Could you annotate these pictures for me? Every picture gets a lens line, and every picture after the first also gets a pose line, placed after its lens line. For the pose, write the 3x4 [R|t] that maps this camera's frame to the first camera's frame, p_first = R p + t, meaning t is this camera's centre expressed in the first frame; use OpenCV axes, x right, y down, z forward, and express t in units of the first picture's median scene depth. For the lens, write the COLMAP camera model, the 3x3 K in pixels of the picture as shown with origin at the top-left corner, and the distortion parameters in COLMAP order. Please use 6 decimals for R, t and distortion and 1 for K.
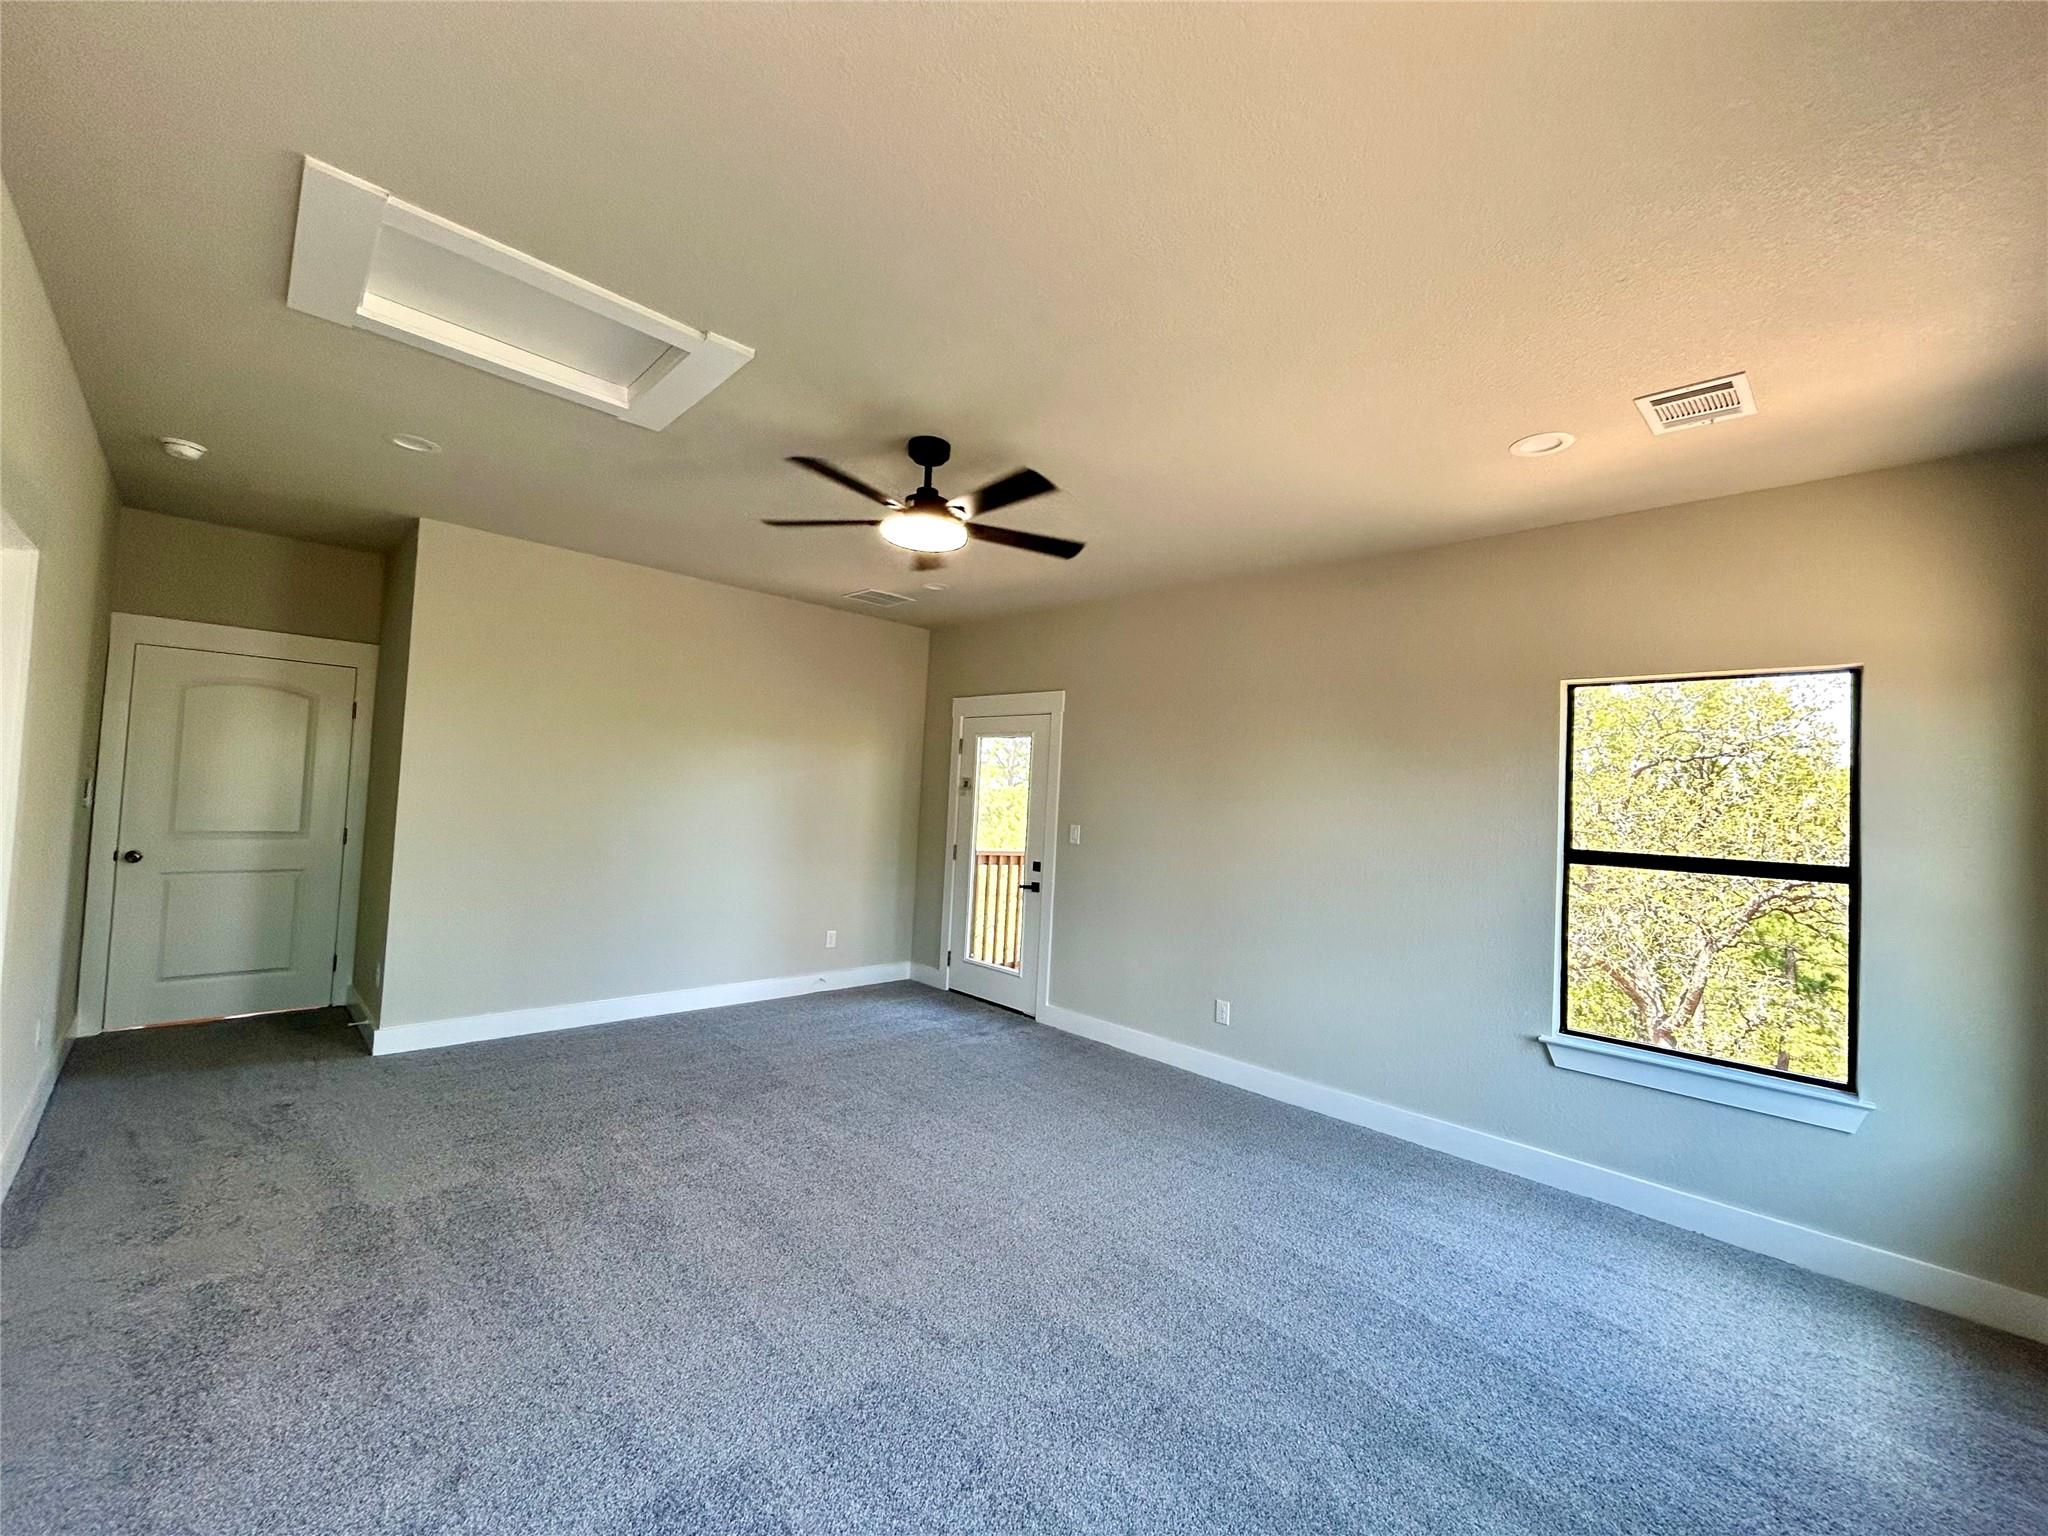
lens RADIAL K [[830.5, 0, 1015.9], [0, 830.5, 768.5], [0, 0, 1]] dist [0.001666, 0.000437]
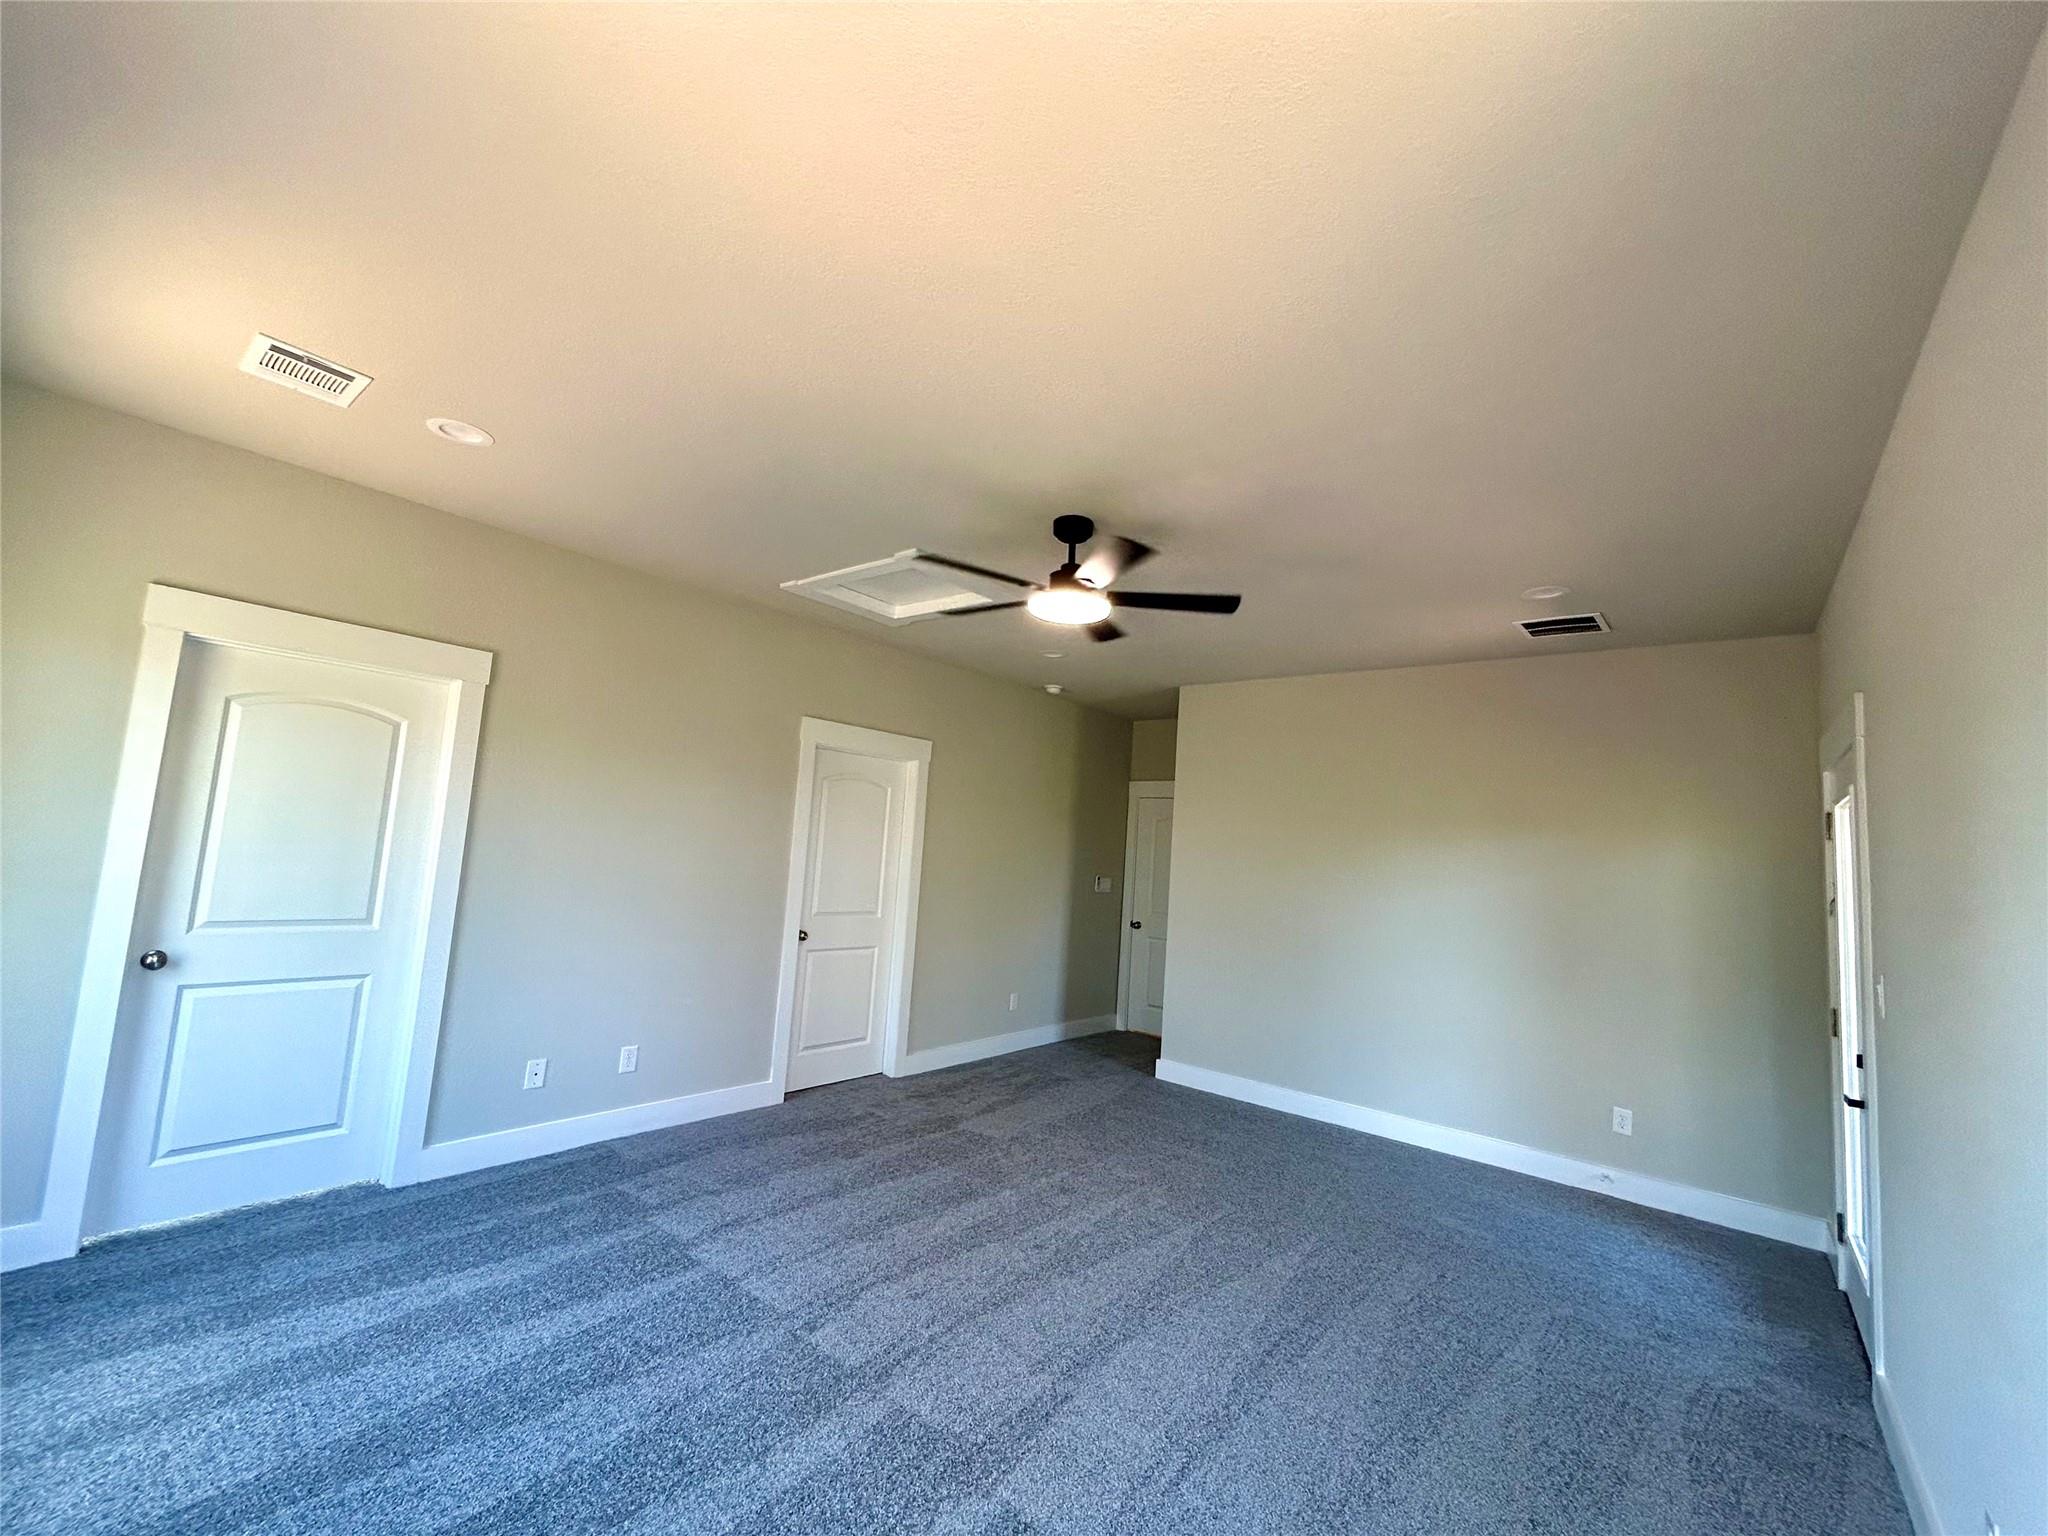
lens RADIAL K [[830.5, 0, 1015.9], [0, 830.5, 768.5], [0, 0, 1]] dist [0.001666, 0.000437]
pose [[0.104416, -0.142689, -0.984245, 0.607482], [-0.027217, 0.988874, -0.146247, 0.046033], [0.994161, 0.042059, 0.099371, 0.592721]]
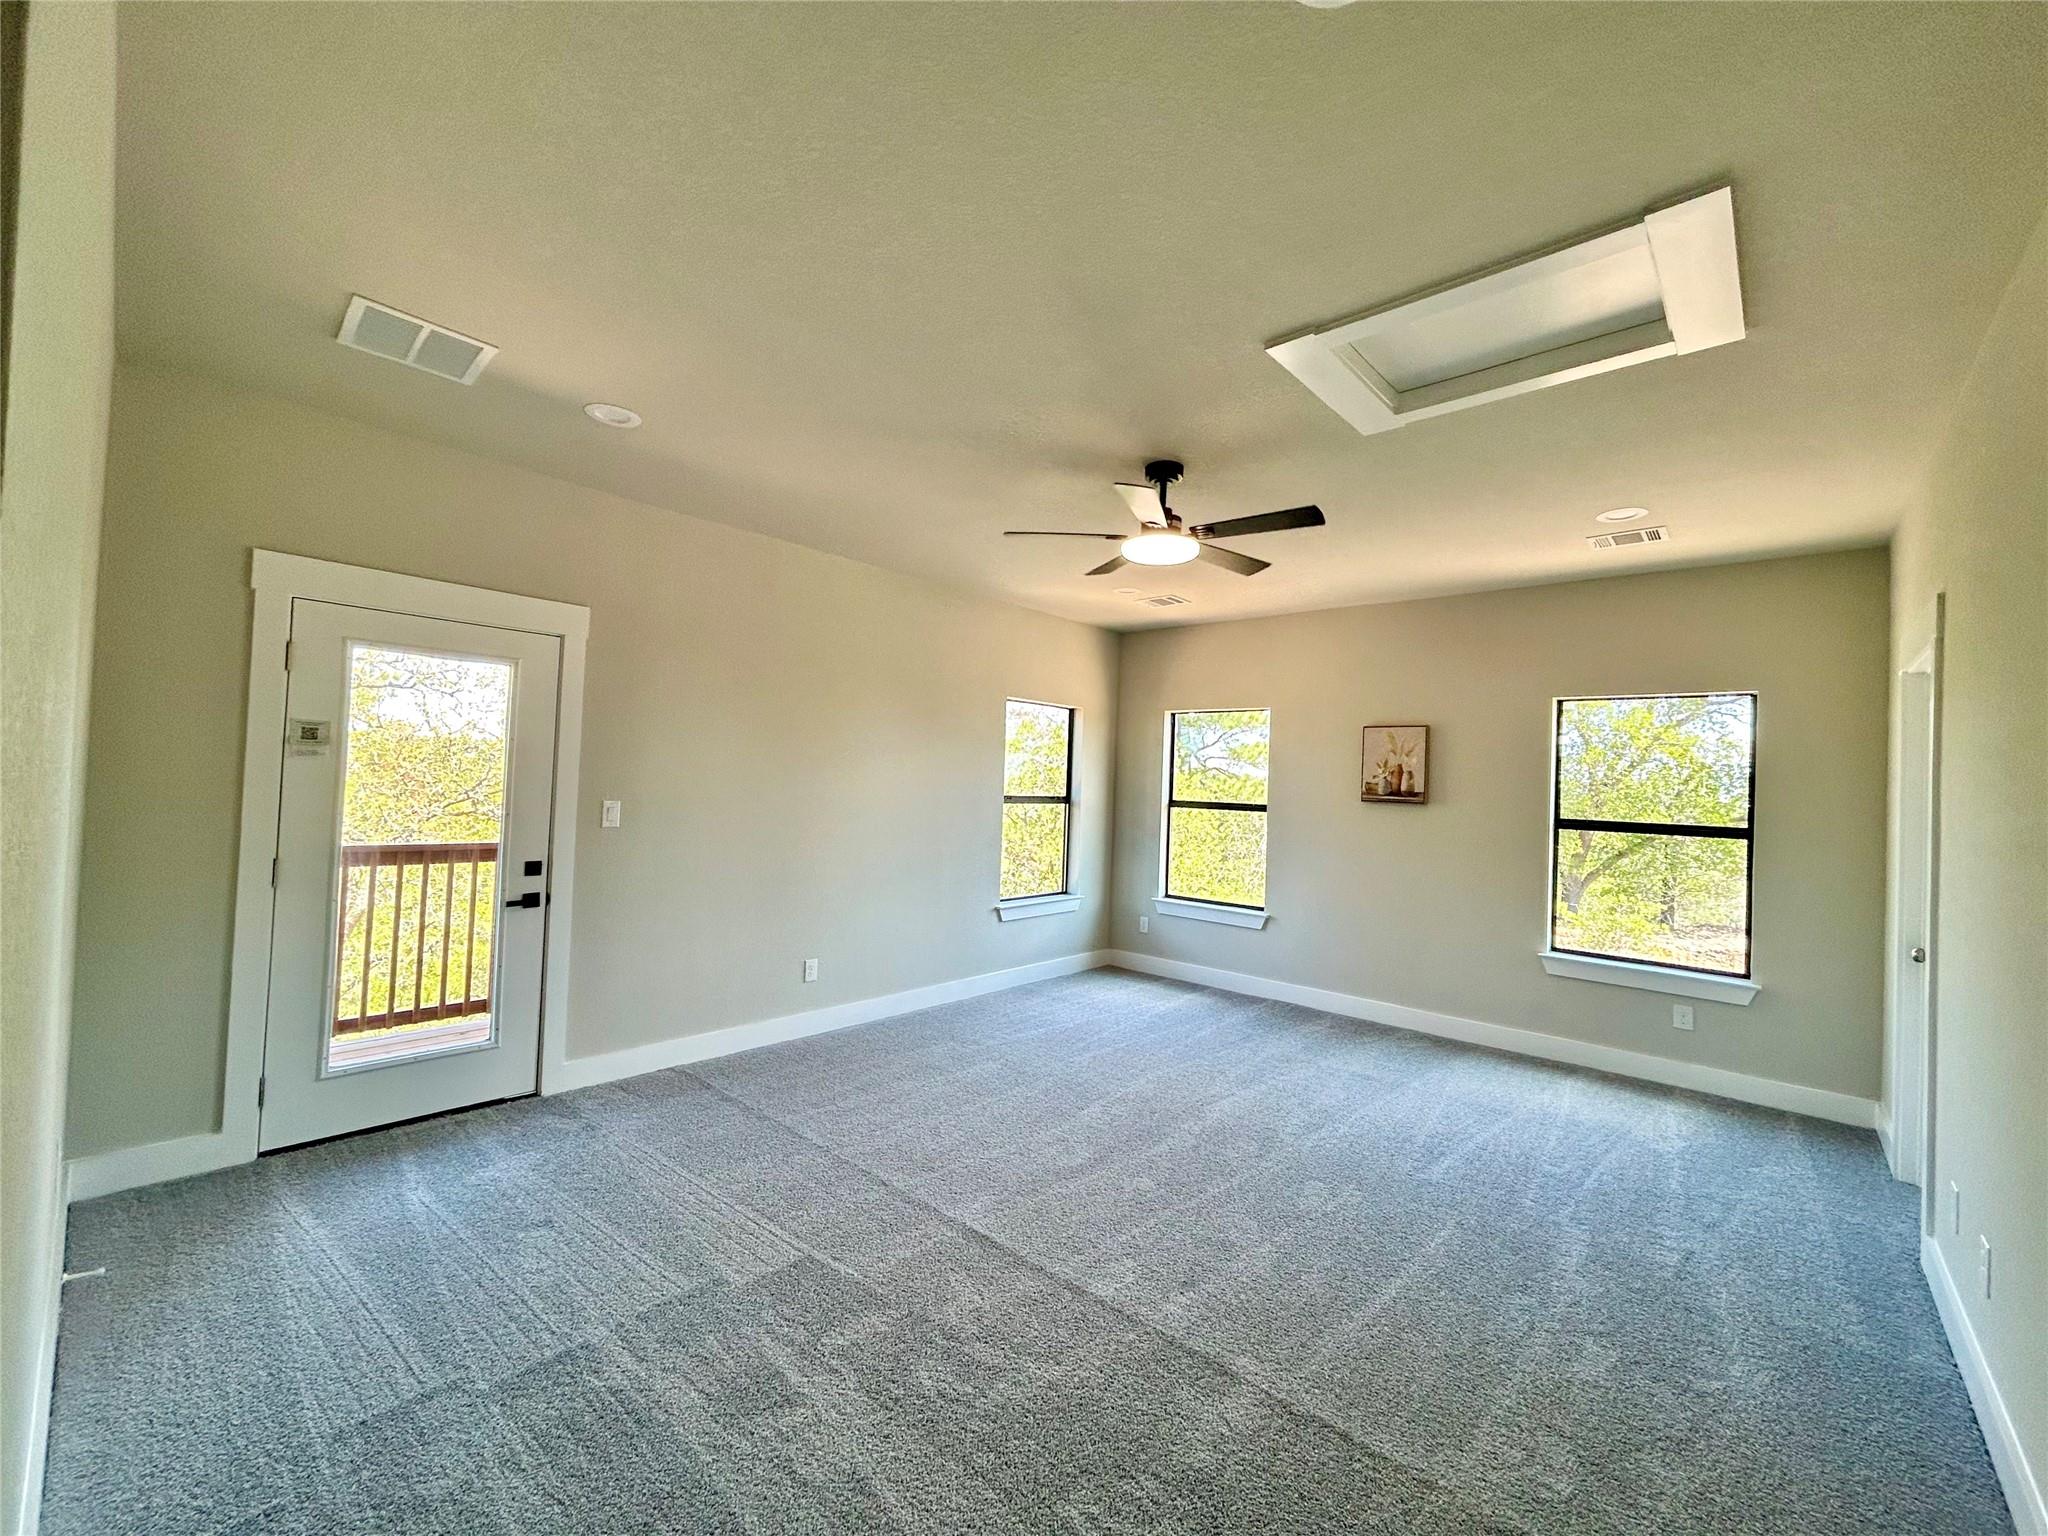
lens RADIAL K [[830.5, 0, 1015.9], [0, 830.5, 768.5], [0, 0, 1]] dist [0.001666, 0.000437]
pose [[-0.073465, -0.036850, 0.996617, -0.831661], [-0.082452, 0.996120, 0.030754, -0.012698], [-0.993884, -0.079913, -0.076218, 0.877437]]
